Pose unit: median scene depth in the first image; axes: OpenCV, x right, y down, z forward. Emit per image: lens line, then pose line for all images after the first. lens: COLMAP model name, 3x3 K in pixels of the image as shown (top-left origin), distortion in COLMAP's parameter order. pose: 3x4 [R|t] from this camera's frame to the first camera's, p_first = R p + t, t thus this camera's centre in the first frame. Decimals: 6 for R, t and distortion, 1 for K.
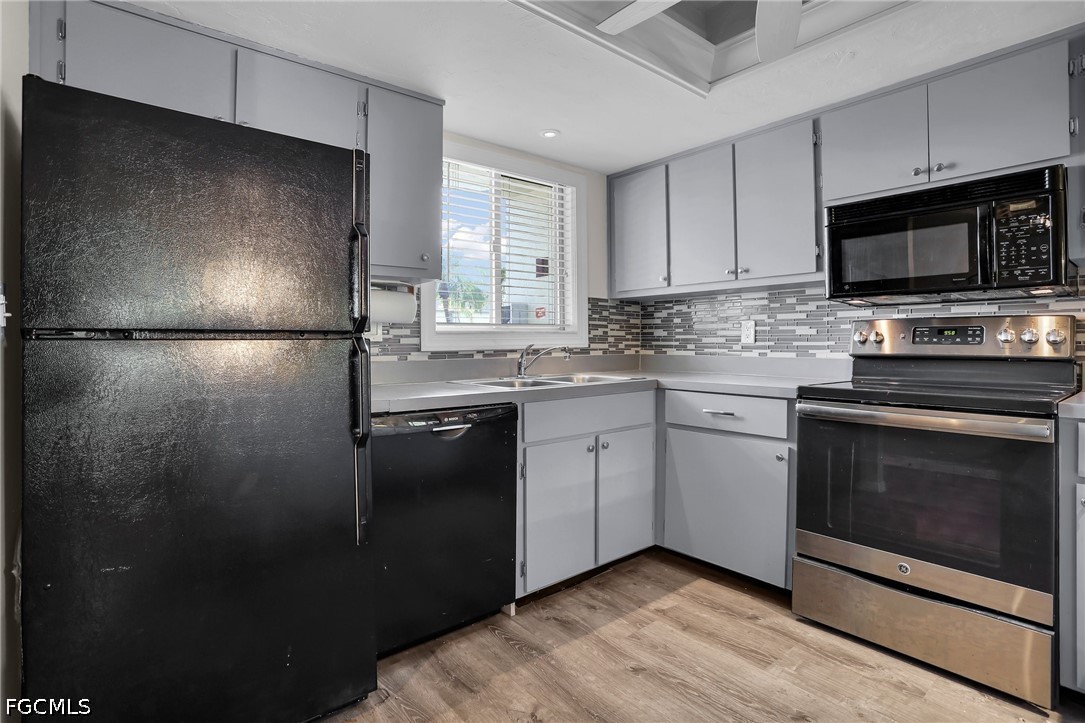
lens RADIAL K [[539.2, 0, 544.1], [0, 539.2, 342.9], [0, 0, 1]] dist [-0.026998, 0.001164]
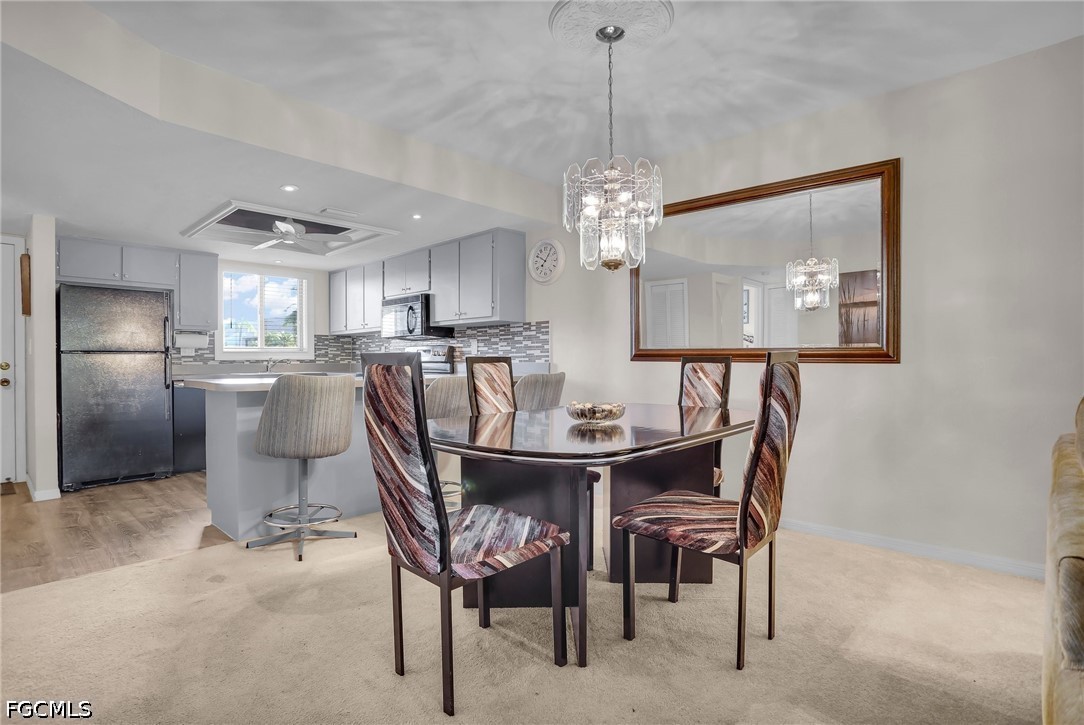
lens RADIAL K [[526.4, 0, 536.6], [0, 526.4, 367.0], [0, 0, 1]] dist [-0.073122, 0.031880]
pose [[0.990709, -0.002875, 0.135966, 0.836544], [0.001896, 0.999971, 0.007328, 0.031272], [-0.135983, -0.007002, 0.990686, -1.347077]]
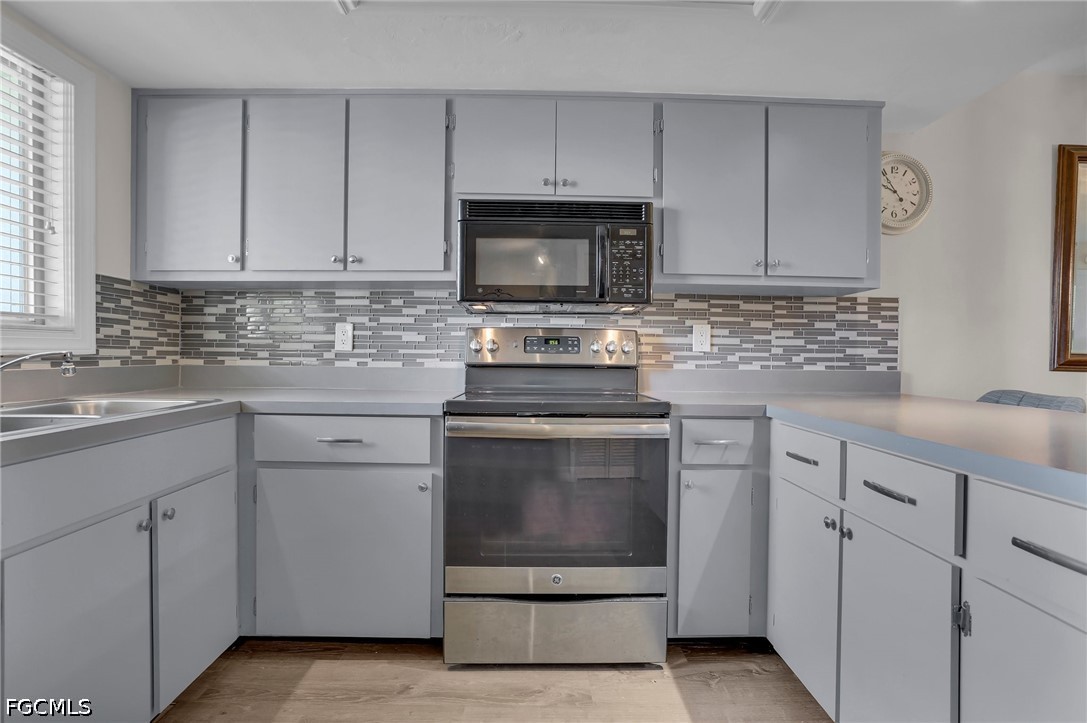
lens RADIAL K [[532.5, 0, 542.4], [0, 532.5, 363.9], [0, 0, 1]] dist [-0.077074, 0.034065]
pose [[0.624401, -0.006456, 0.781077, -0.074769], [-0.009584, 0.999827, 0.015926, 0.006330], [-0.781045, -0.017430, 0.624231, 0.307249]]
